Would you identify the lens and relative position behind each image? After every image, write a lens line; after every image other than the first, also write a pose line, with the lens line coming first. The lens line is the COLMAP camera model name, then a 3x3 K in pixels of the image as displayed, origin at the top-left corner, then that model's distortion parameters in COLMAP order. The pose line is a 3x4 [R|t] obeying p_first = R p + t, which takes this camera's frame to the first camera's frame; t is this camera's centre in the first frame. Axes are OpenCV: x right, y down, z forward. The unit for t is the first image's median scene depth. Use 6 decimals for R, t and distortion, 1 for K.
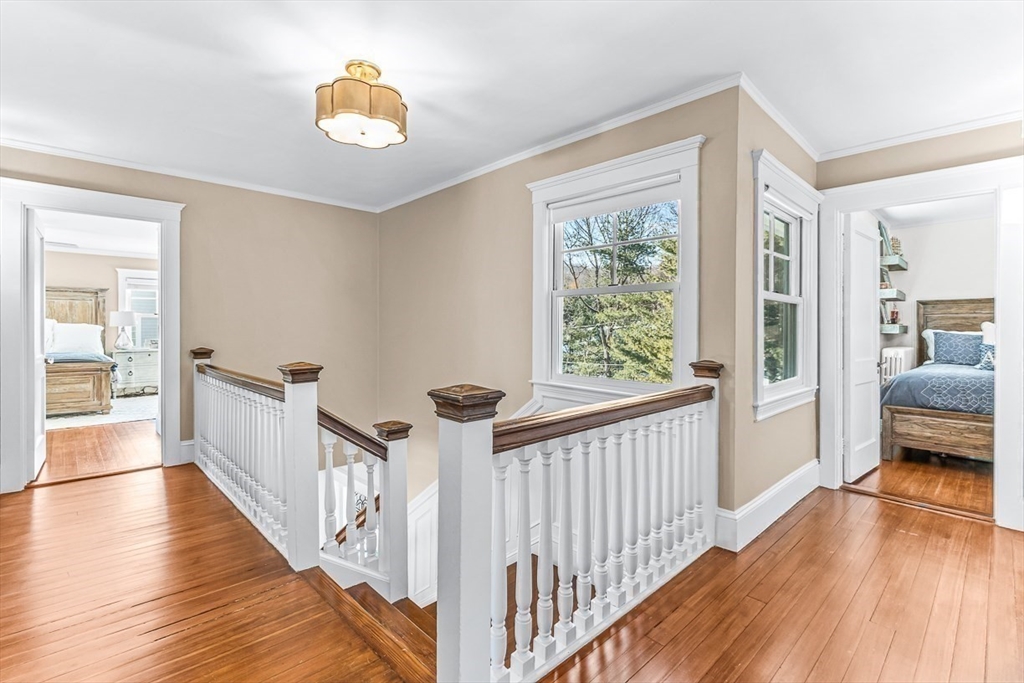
lens RADIAL K [[467.3, 0, 511.8], [0, 467.3, 330.5], [0, 0, 1]] dist [-0.000077, 0.000043]
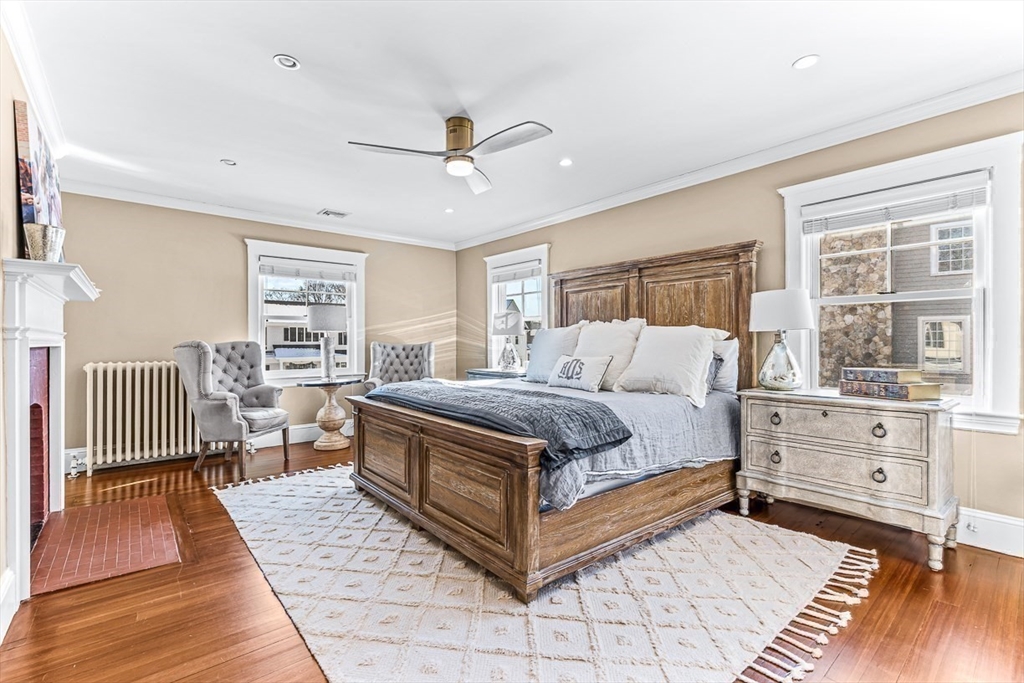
lens RADIAL K [[457.6, 0, 512.0], [0, 457.6, 341.5], [0, 0, 1]] dist [-0.000404, -0.000018]
pose [[-0.065046, -0.001083, -0.997882, -0.428243], [0.003357, 0.999994, -0.001304, 0.000380], [0.997877, -0.003435, -0.065042, 0.787921]]
